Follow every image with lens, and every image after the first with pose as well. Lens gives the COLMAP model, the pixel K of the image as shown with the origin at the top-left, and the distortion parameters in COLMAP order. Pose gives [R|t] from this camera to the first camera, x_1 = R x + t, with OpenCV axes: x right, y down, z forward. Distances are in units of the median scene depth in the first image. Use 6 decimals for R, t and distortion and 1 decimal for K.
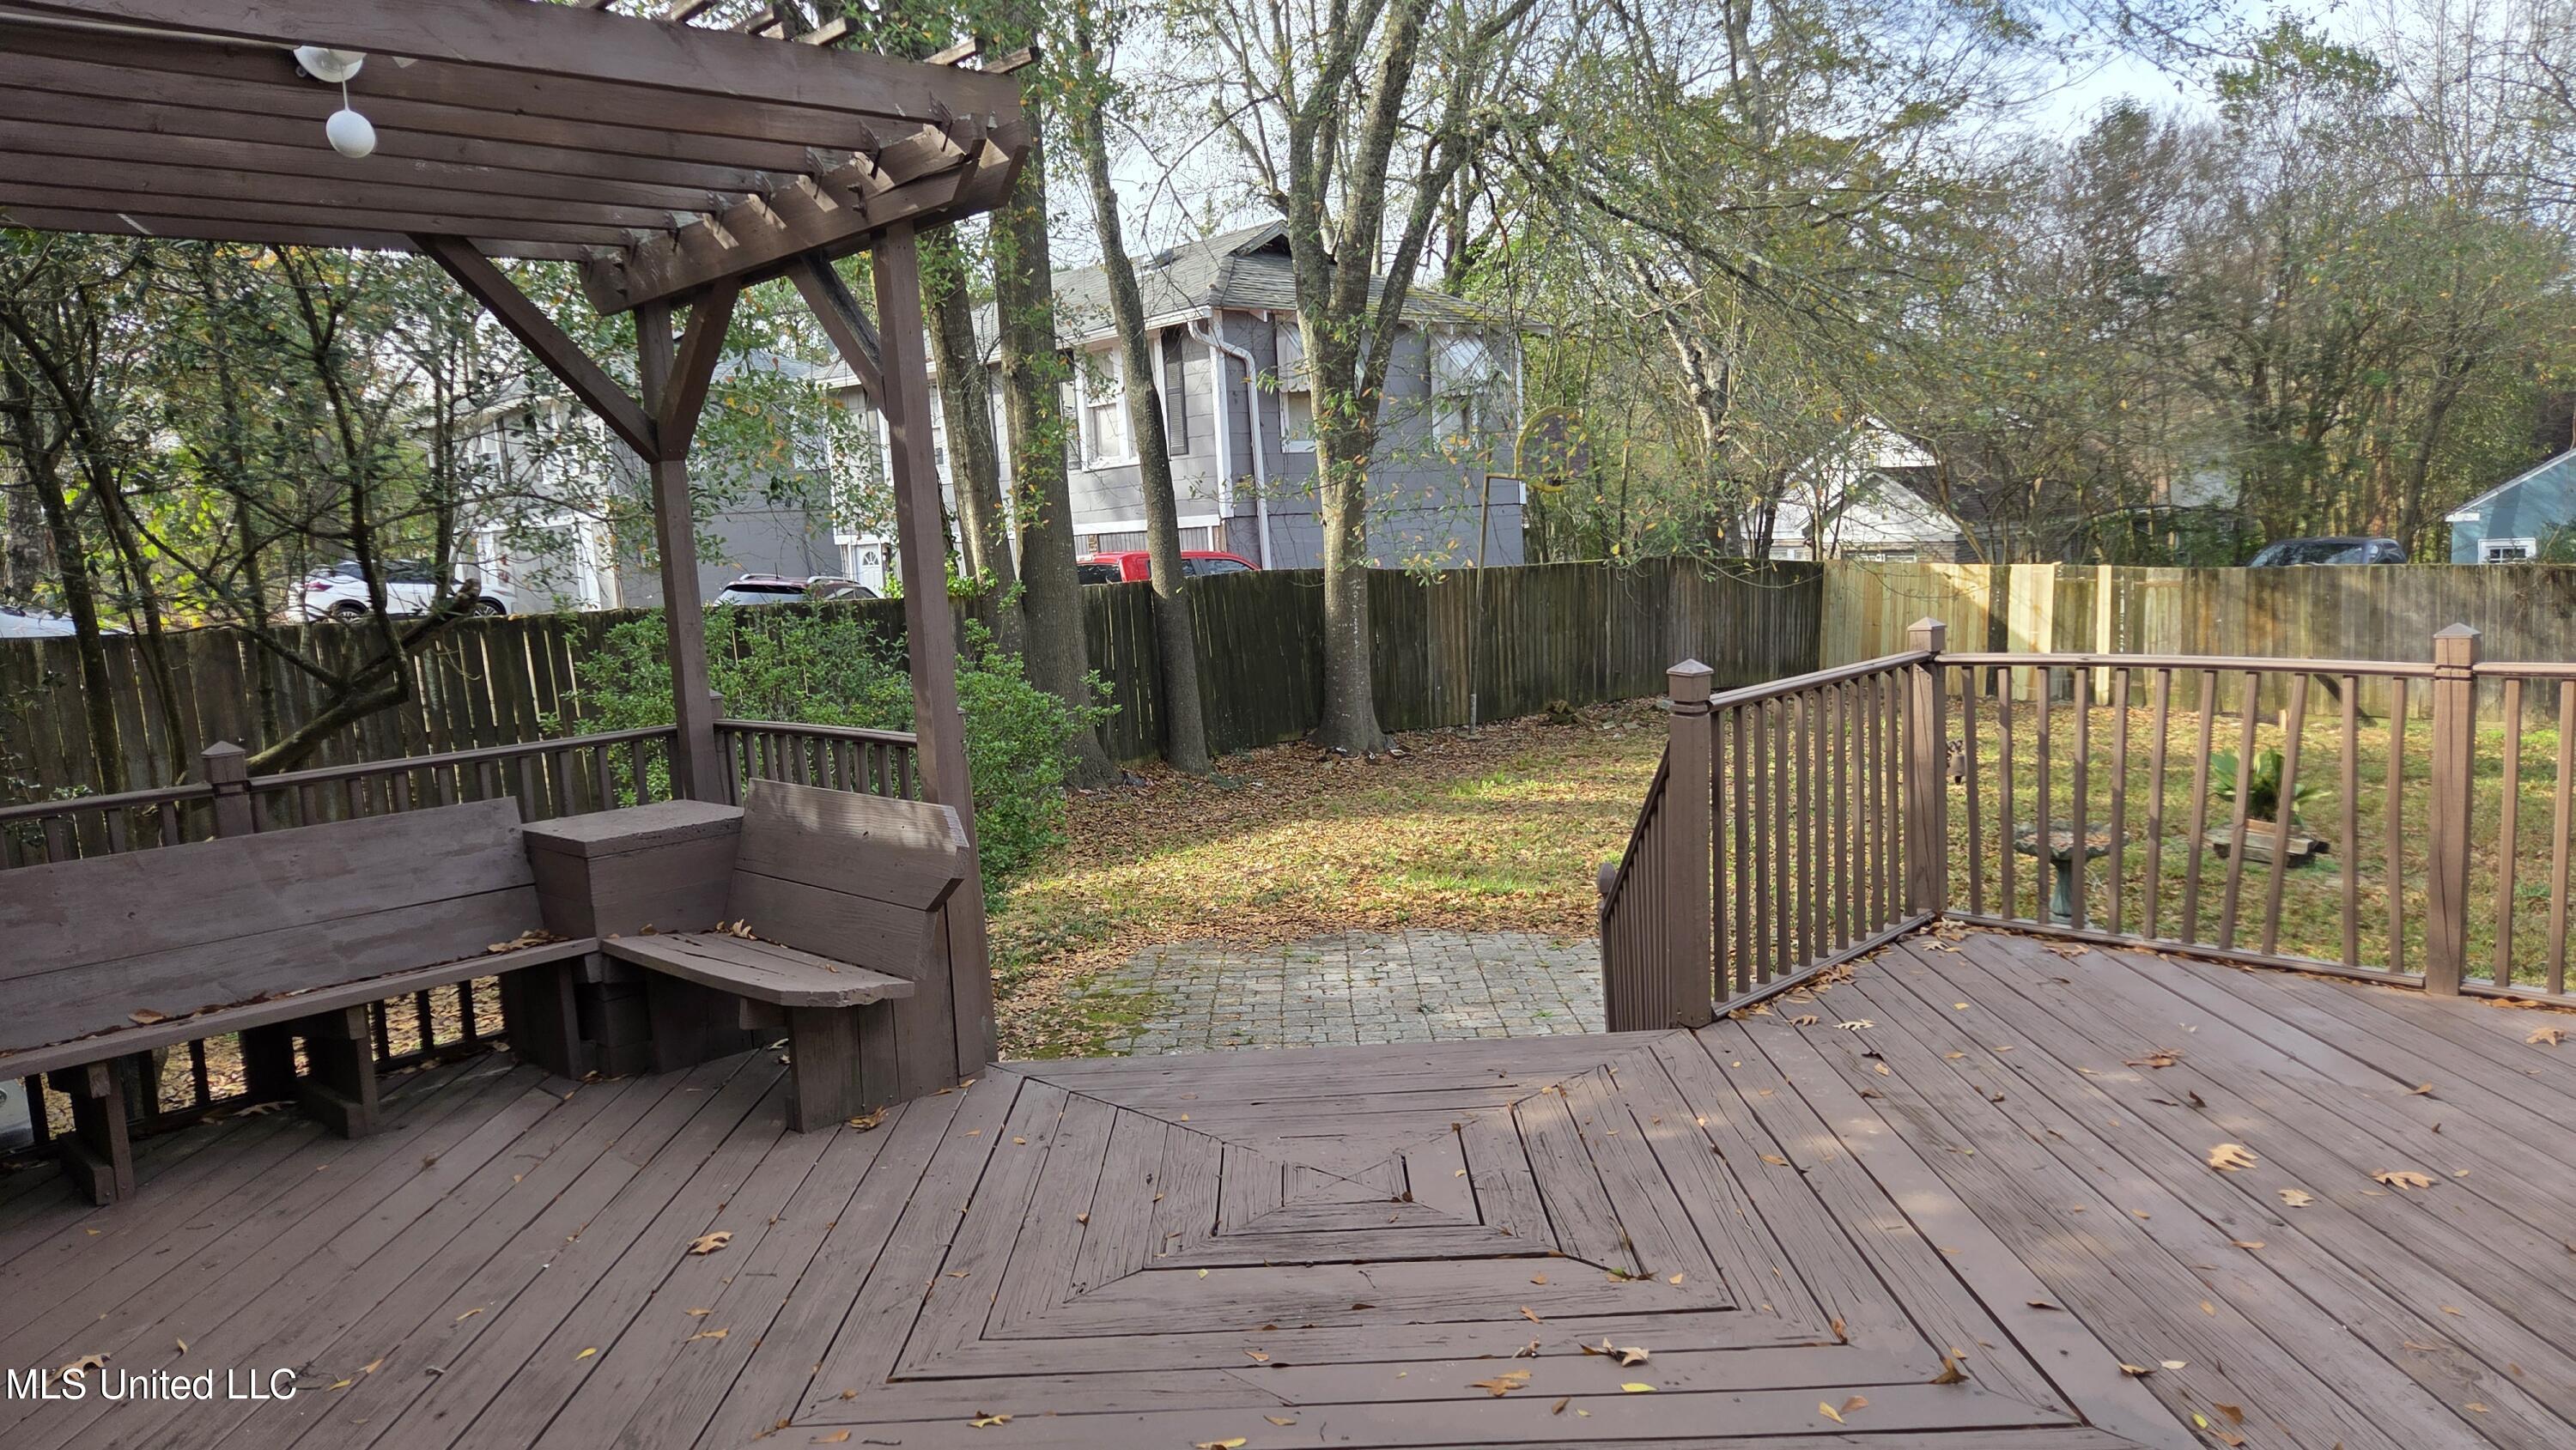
lens RADIAL K [[1720.6, 0, 1278.3], [0, 1720.6, 723.9], [0, 0, 1]] dist [0.092042, -0.053283]
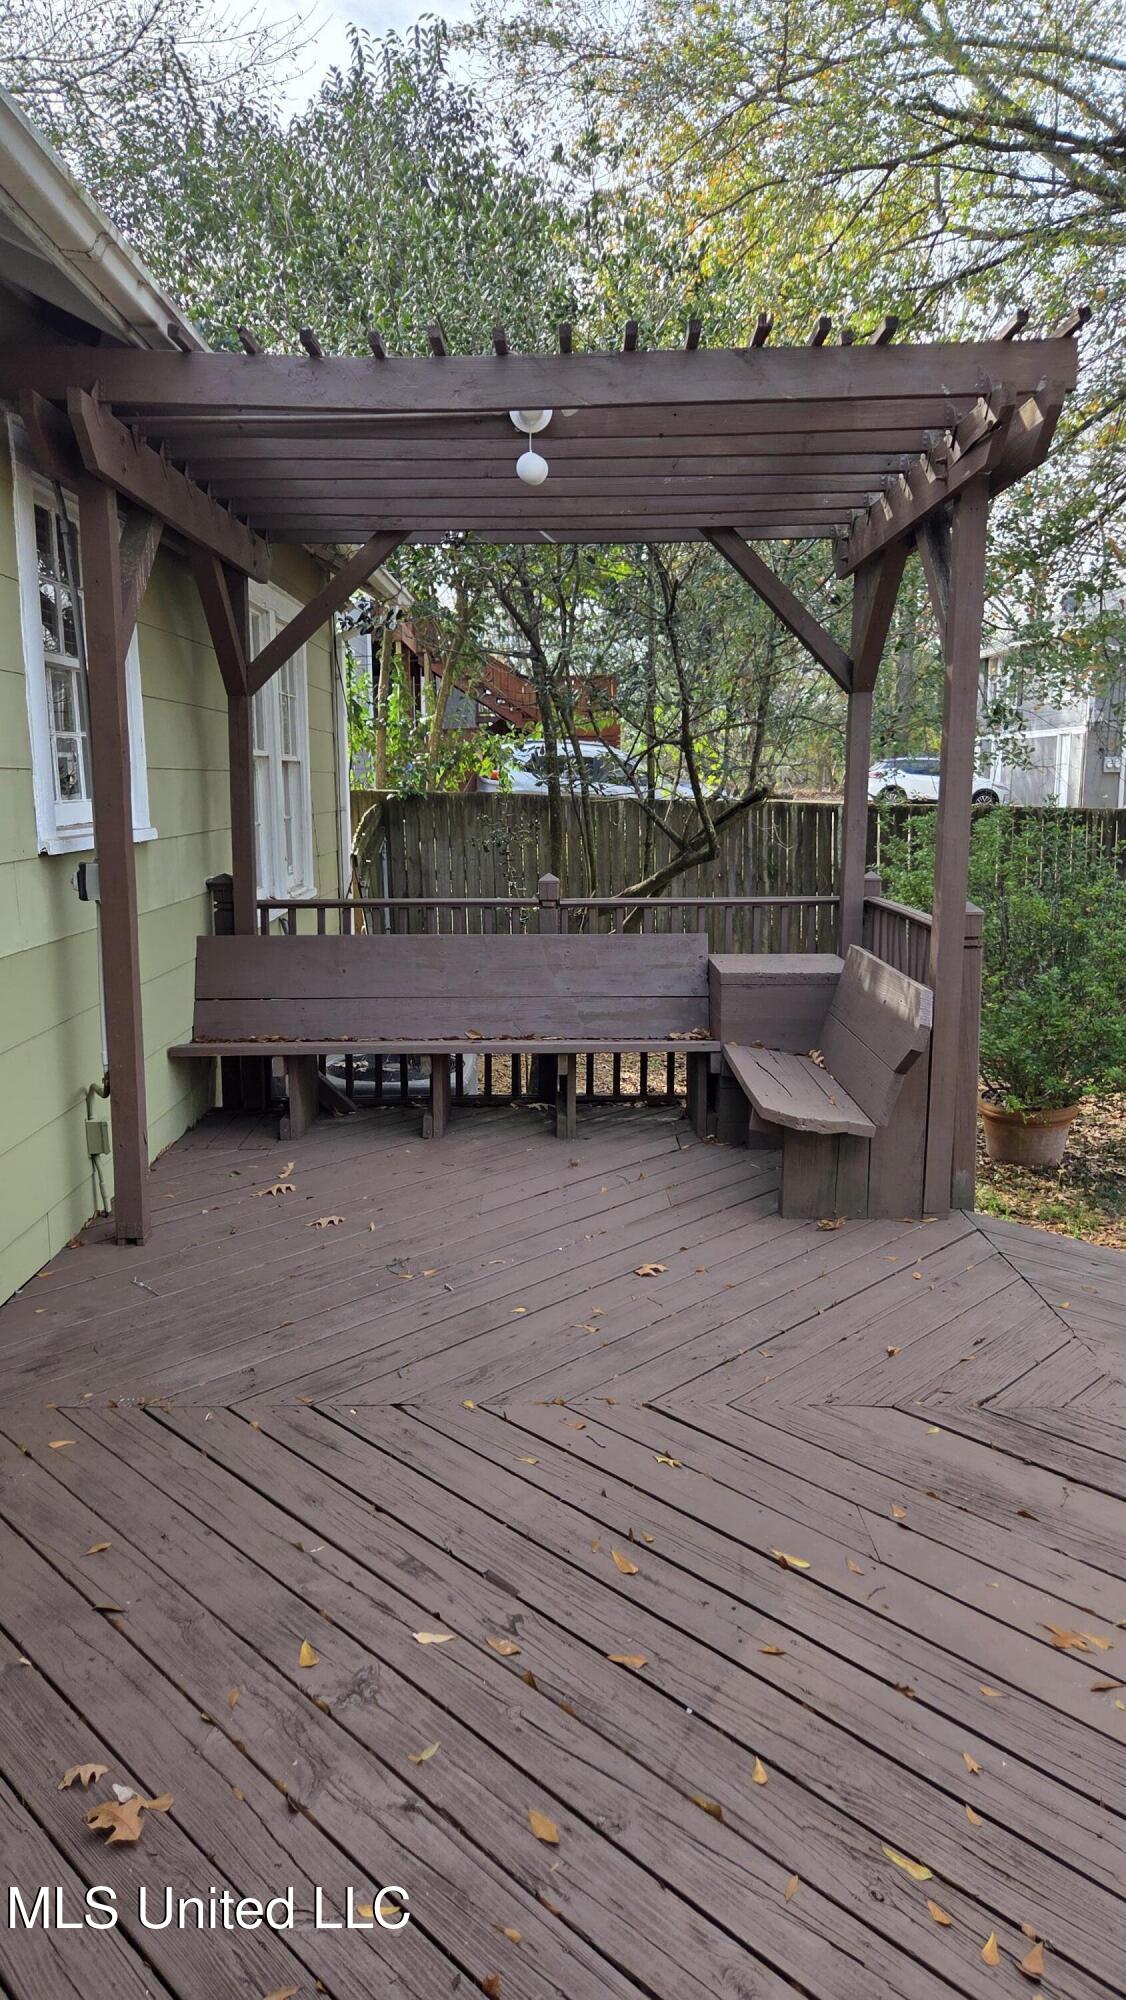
lens RADIAL K [[1336.0, 0, 549.6], [0, 1336.0, 995.2], [0, 0, 1]] dist [0.092042, -0.053283]
pose [[0.723286, 0.170095, -0.669272, 0.241654], [-0.119123, 0.985393, 0.121700, -0.030980], [0.680196, -0.008298, 0.732983, 0.138927]]
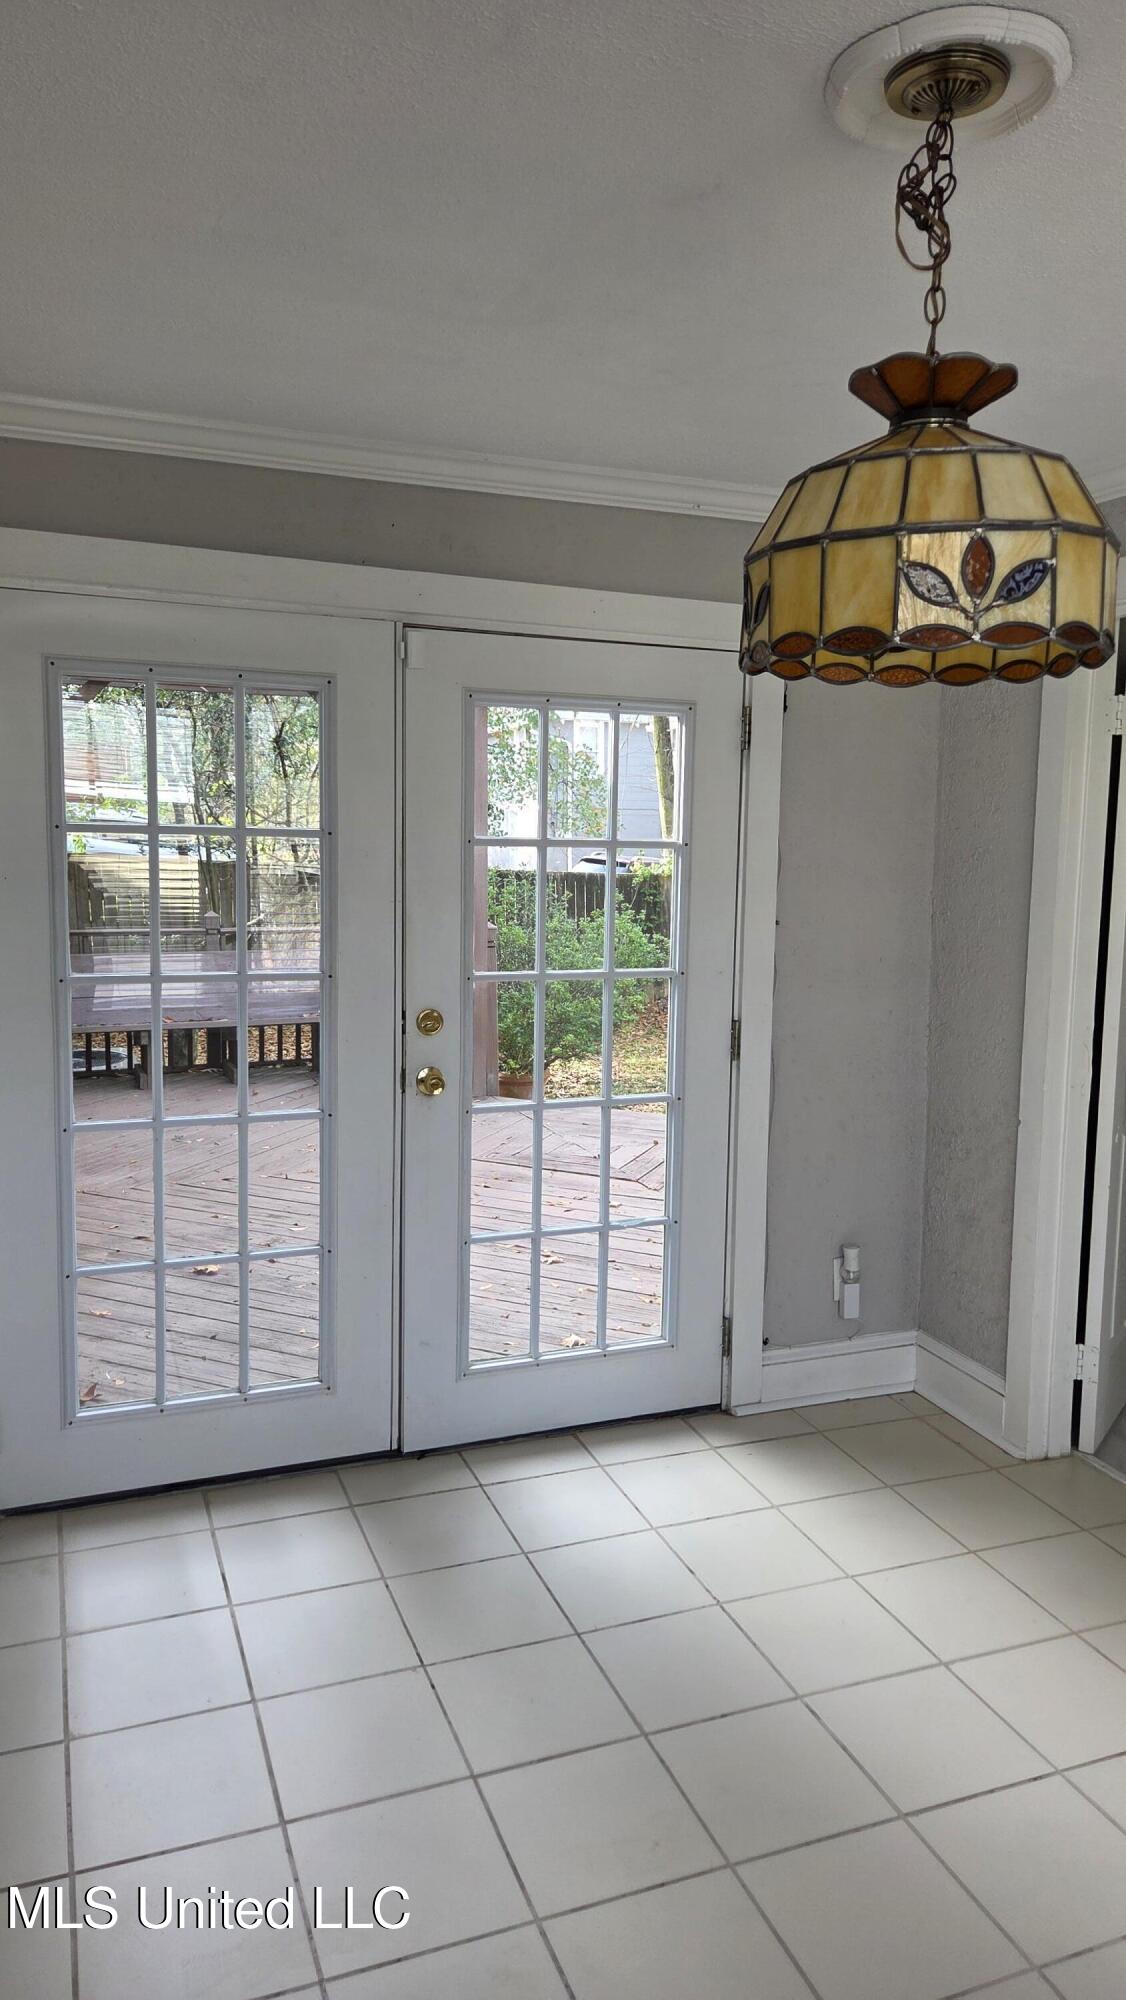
lens RADIAL K [[1336.0, 0, 549.6], [0, 1336.0, 995.2], [0, 0, 1]] dist [0.092042, -0.053283]
pose [[0.925340, 0.113238, -0.361833, 0.483817], [-0.108363, 0.993536, 0.033809, 0.008845], [0.363323, 0.007925, 0.931630, -0.465559]]
